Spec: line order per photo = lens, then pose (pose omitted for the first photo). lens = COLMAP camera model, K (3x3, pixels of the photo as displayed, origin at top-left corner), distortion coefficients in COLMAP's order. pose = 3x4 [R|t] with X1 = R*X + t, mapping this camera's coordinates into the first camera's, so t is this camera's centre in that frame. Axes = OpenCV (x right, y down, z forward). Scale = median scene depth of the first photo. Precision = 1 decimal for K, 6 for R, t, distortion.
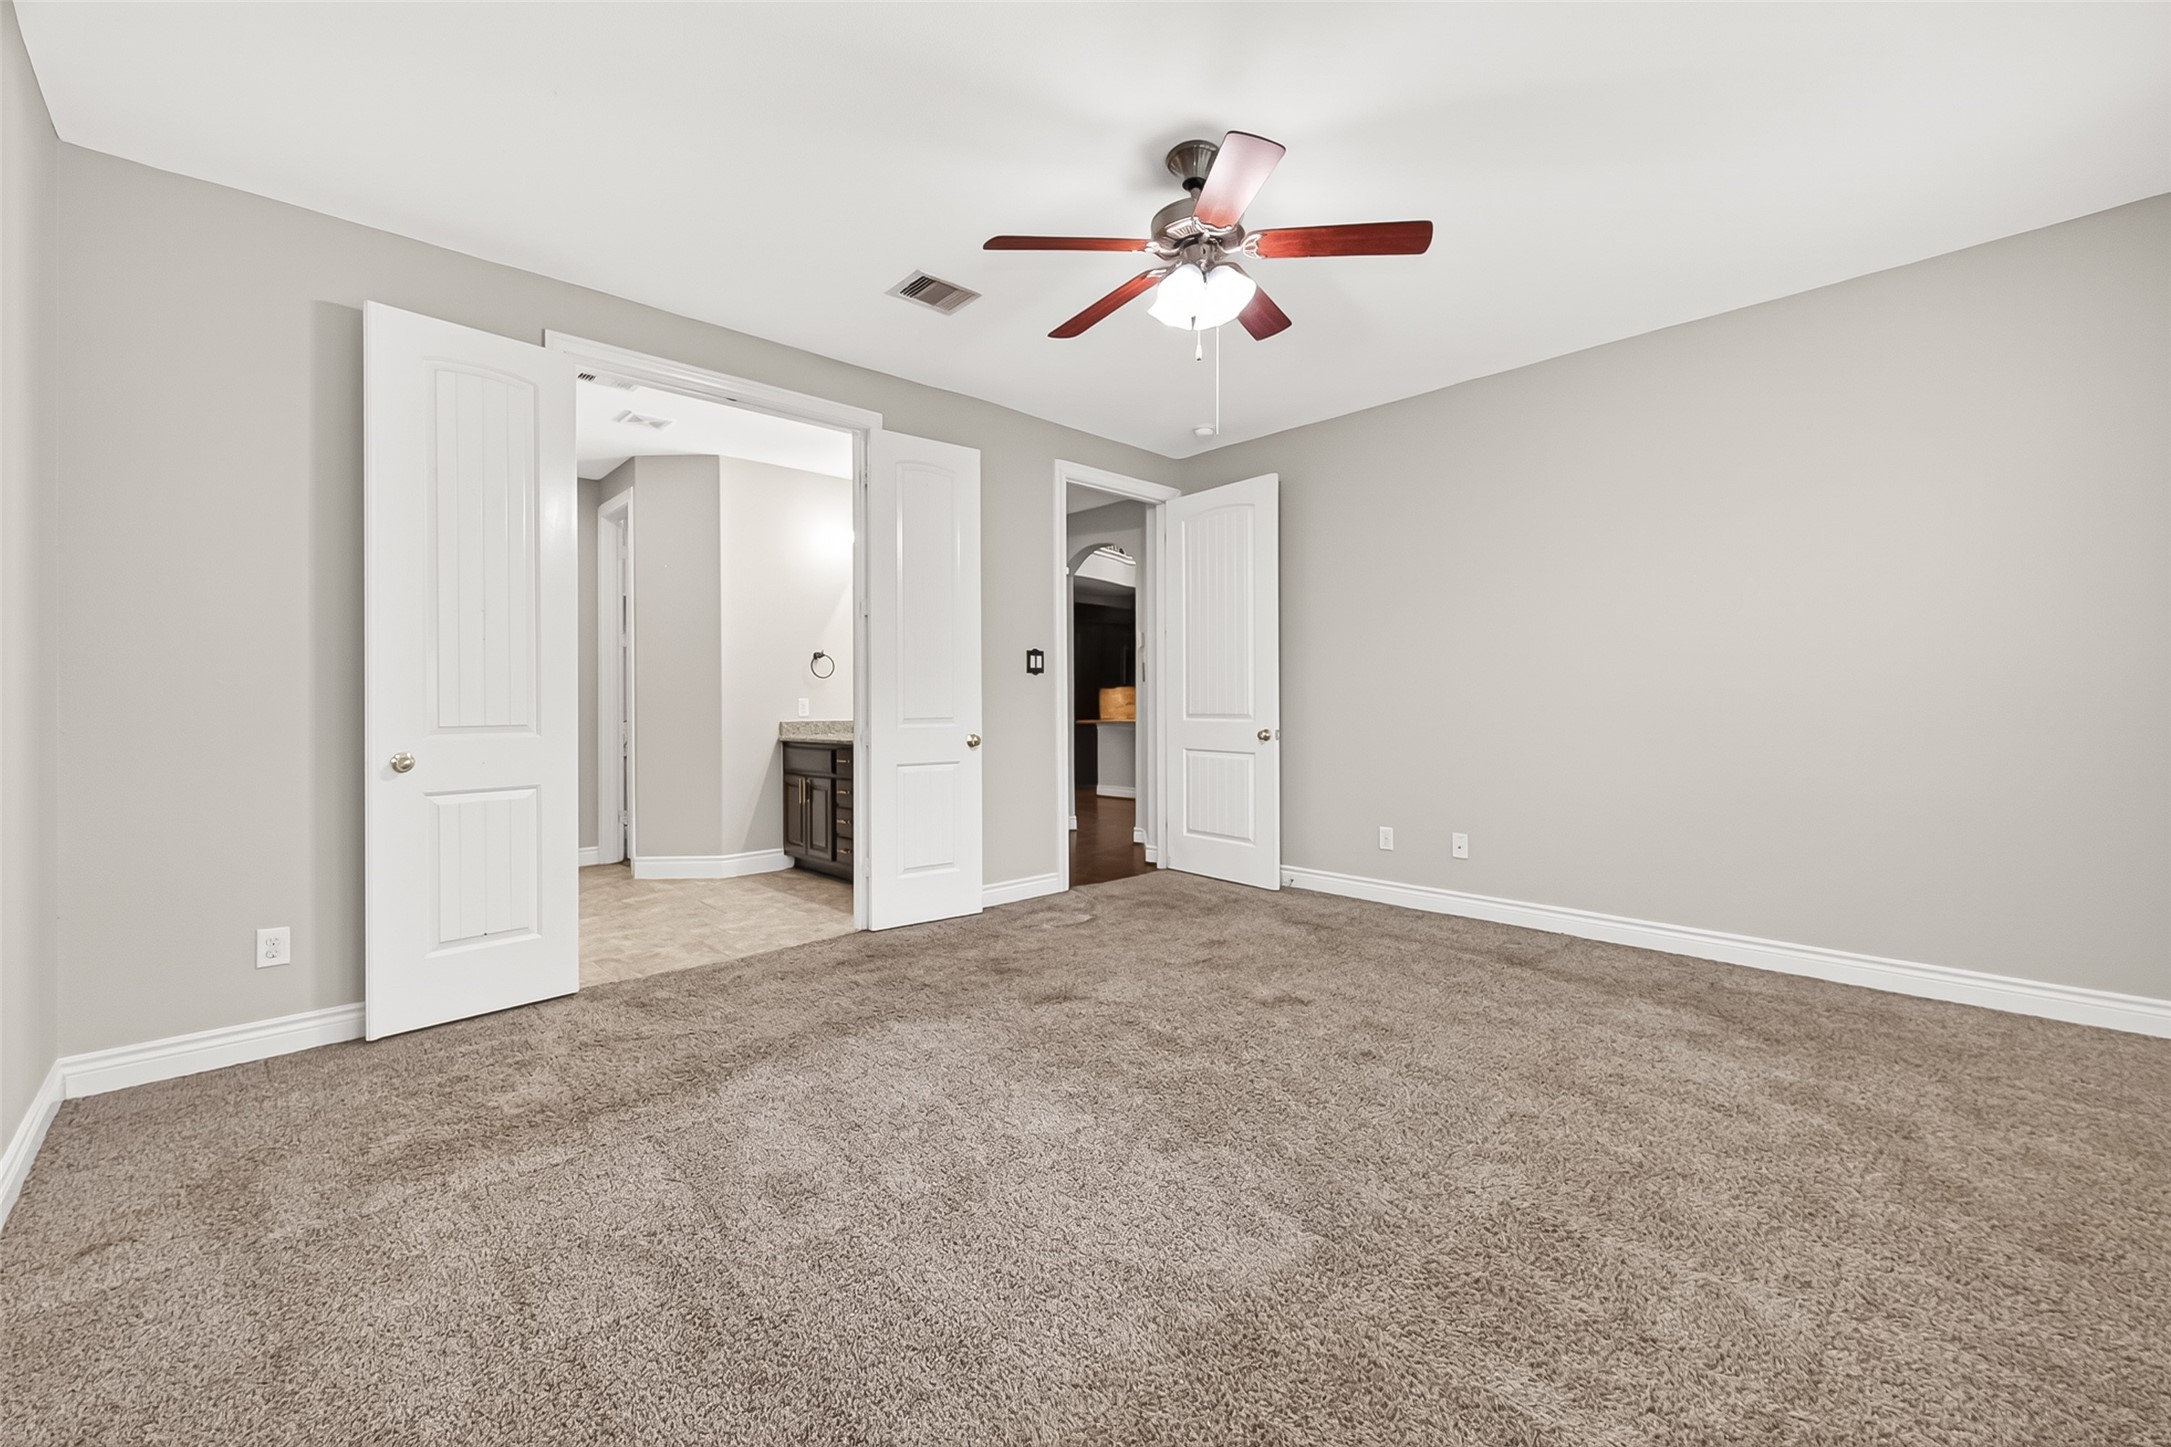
lens RADIAL K [[891.2, 0, 1101.5], [0, 891.2, 708.7], [0, 0, 1]] dist [0.005911, -0.002304]
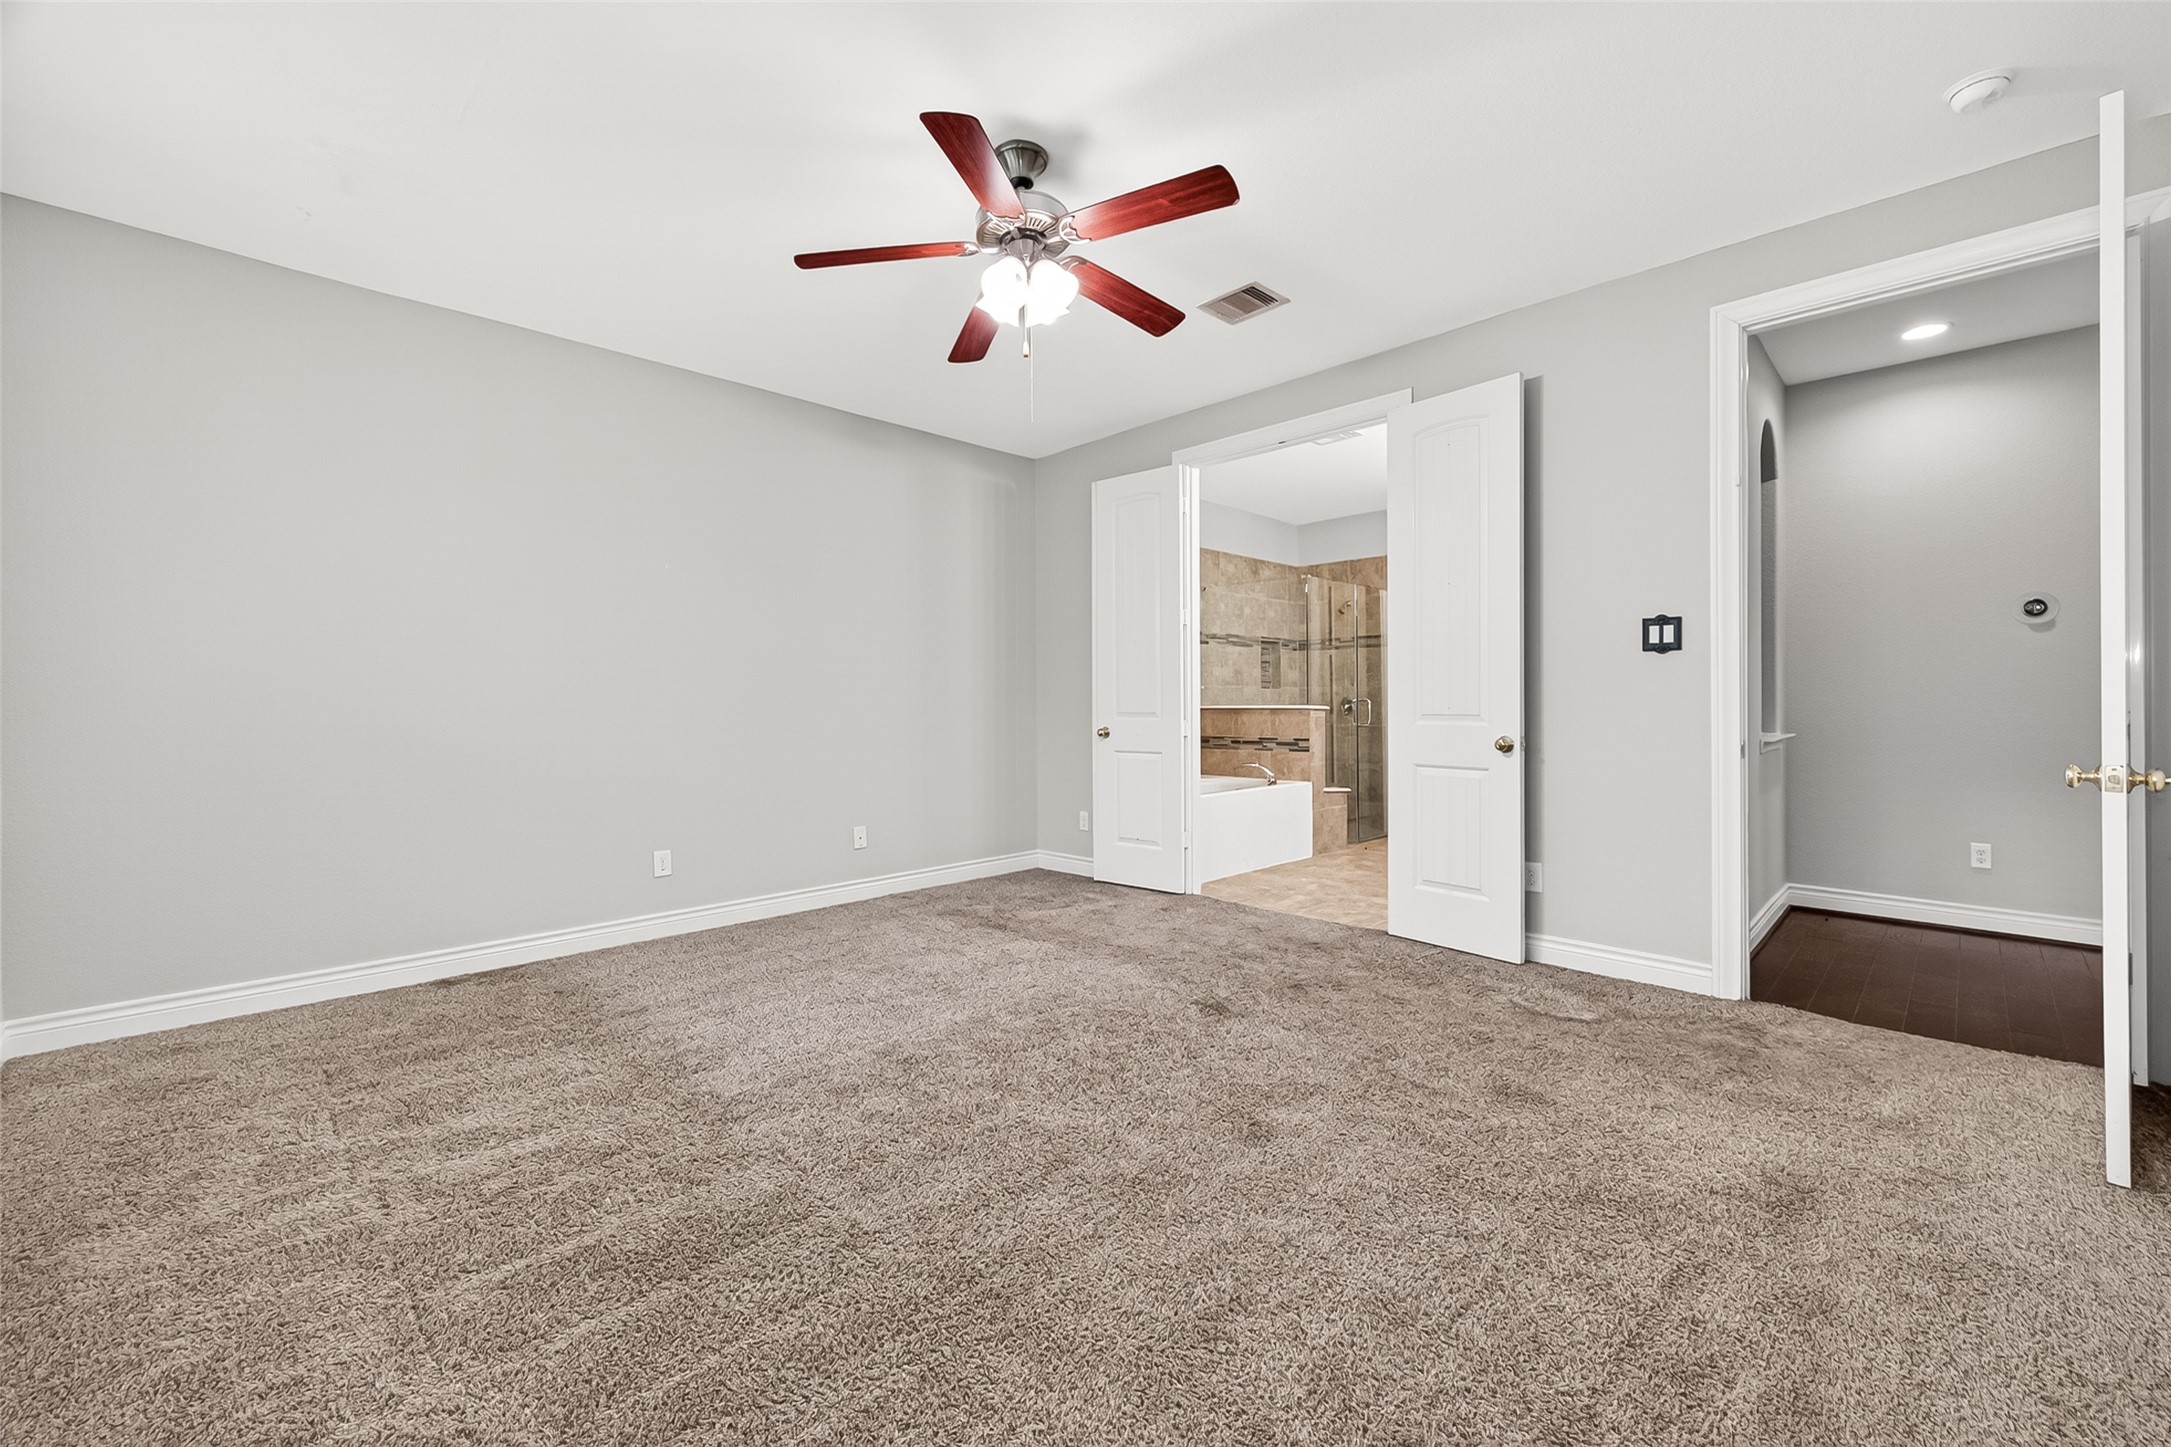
lens RADIAL K [[875.4, 0, 1084.3], [0, 875.4, 704.4], [0, 0, 1]] dist [0.005708, -0.001759]
pose [[0.000629, 0.004395, -0.999990, 0.564654], [-0.004380, 0.999981, 0.004393, -0.001054], [0.999990, 0.004377, 0.000649, 0.554178]]
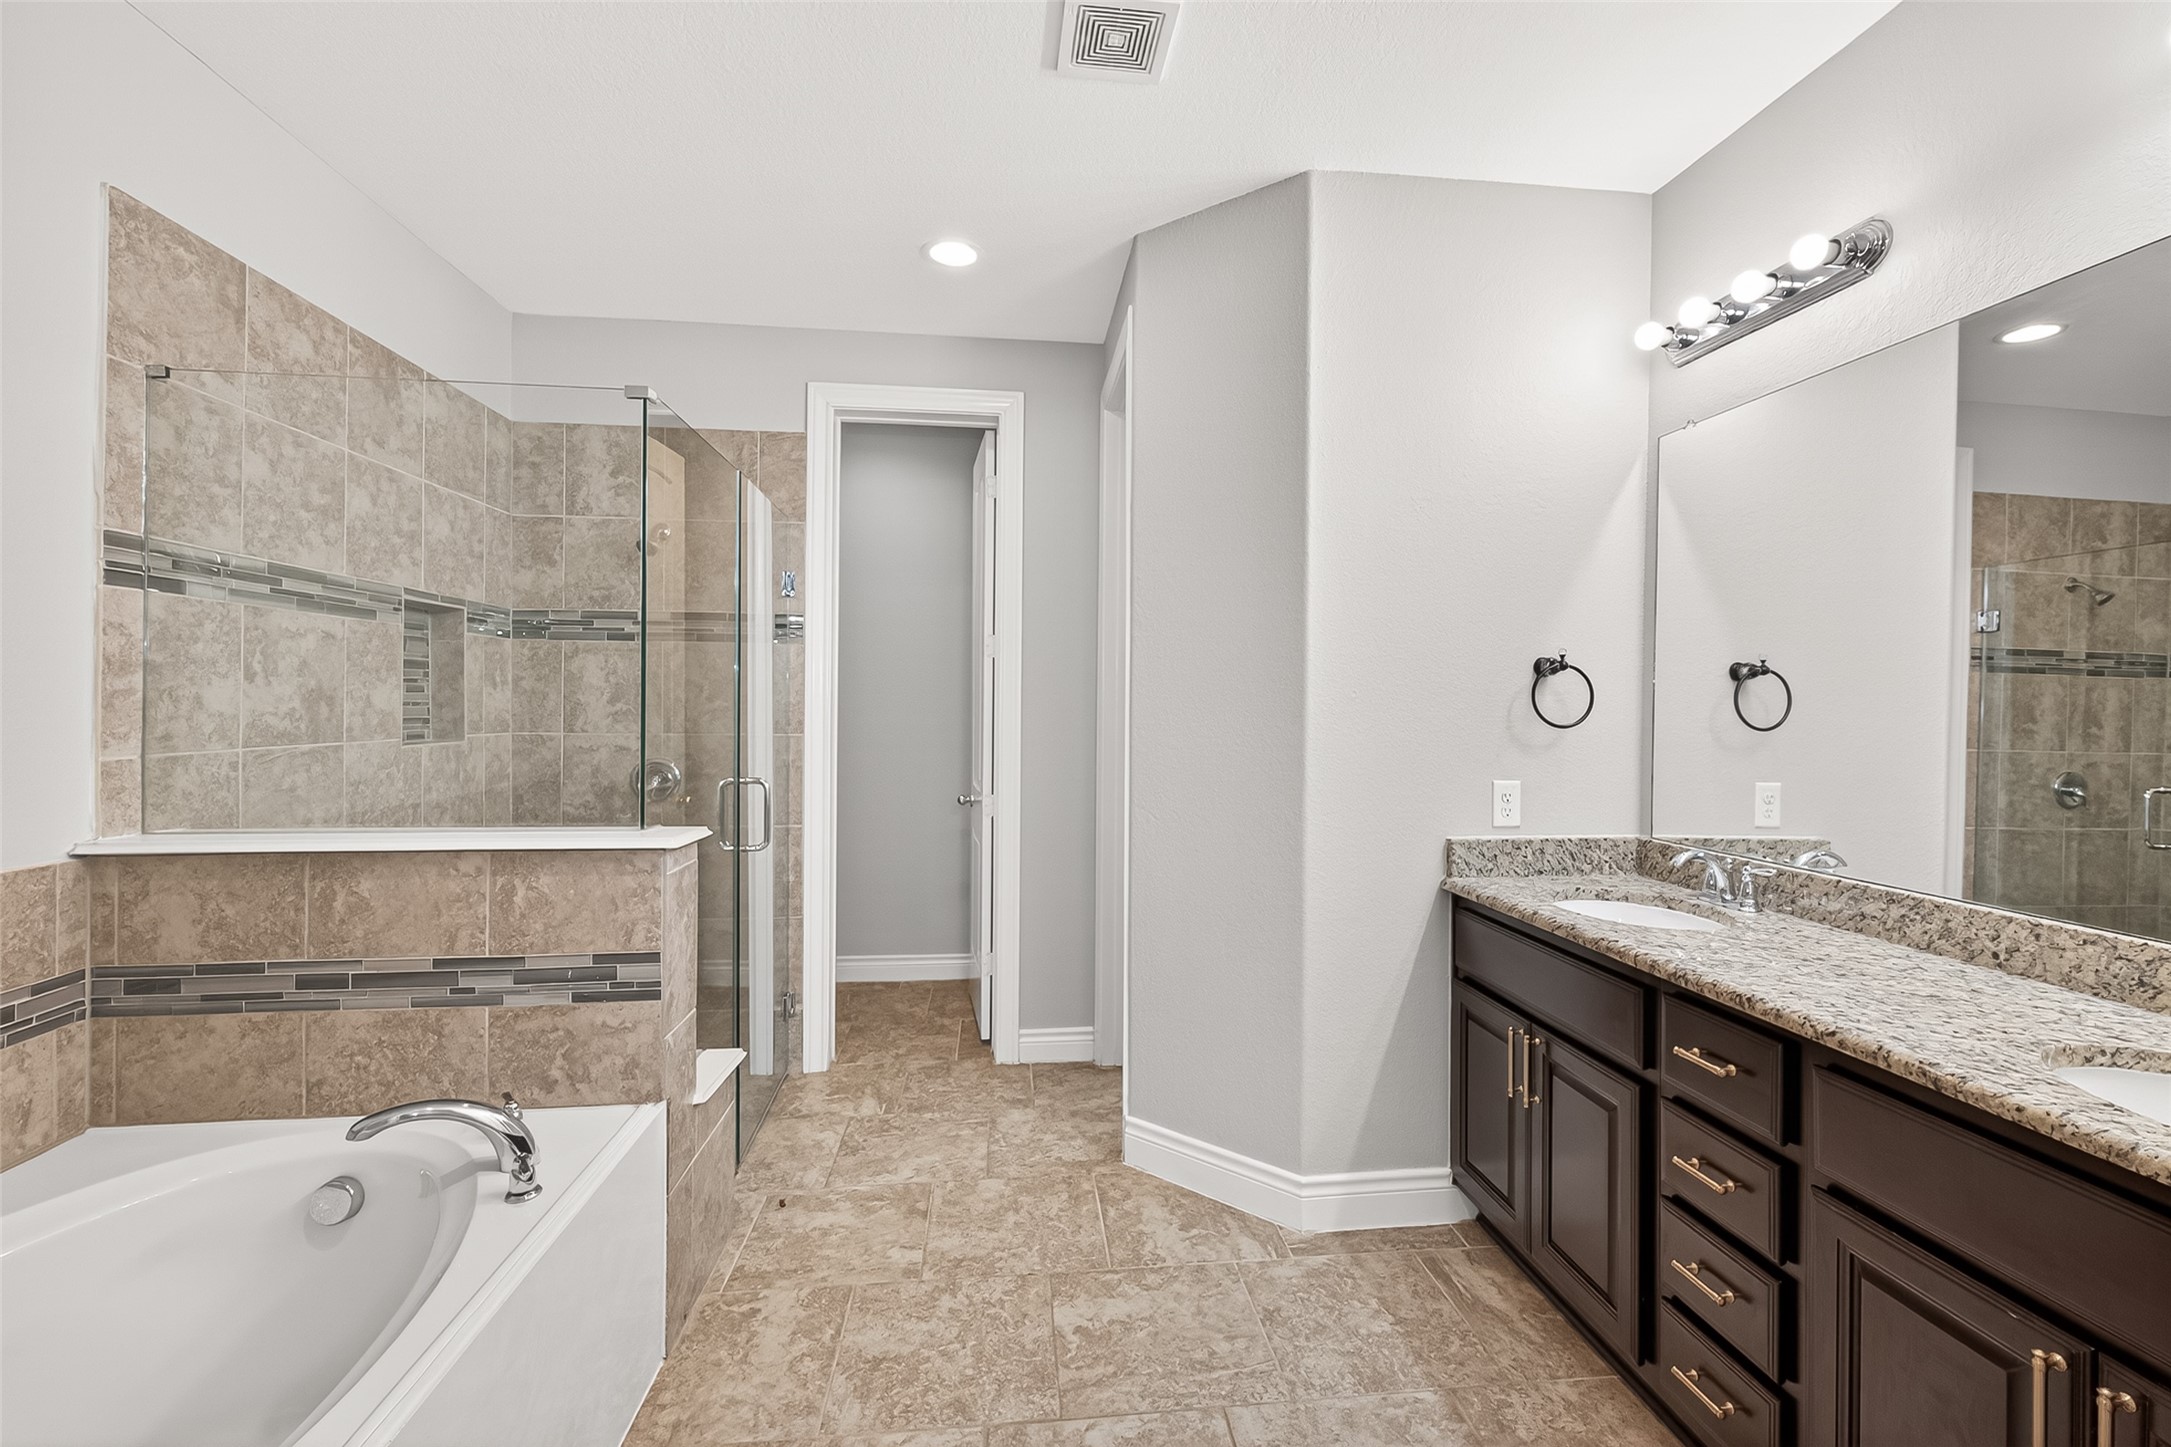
lens RADIAL K [[891.2, 0, 1094.2], [0, 891.2, 707.2], [0, 0, 1]] dist [0.005911, -0.002304]
pose [[0.792179, 0.014293, -0.610121, -0.282452], [-0.012381, 0.999896, 0.007348, -0.051613], [0.610163, 0.001733, 0.792274, 0.687853]]
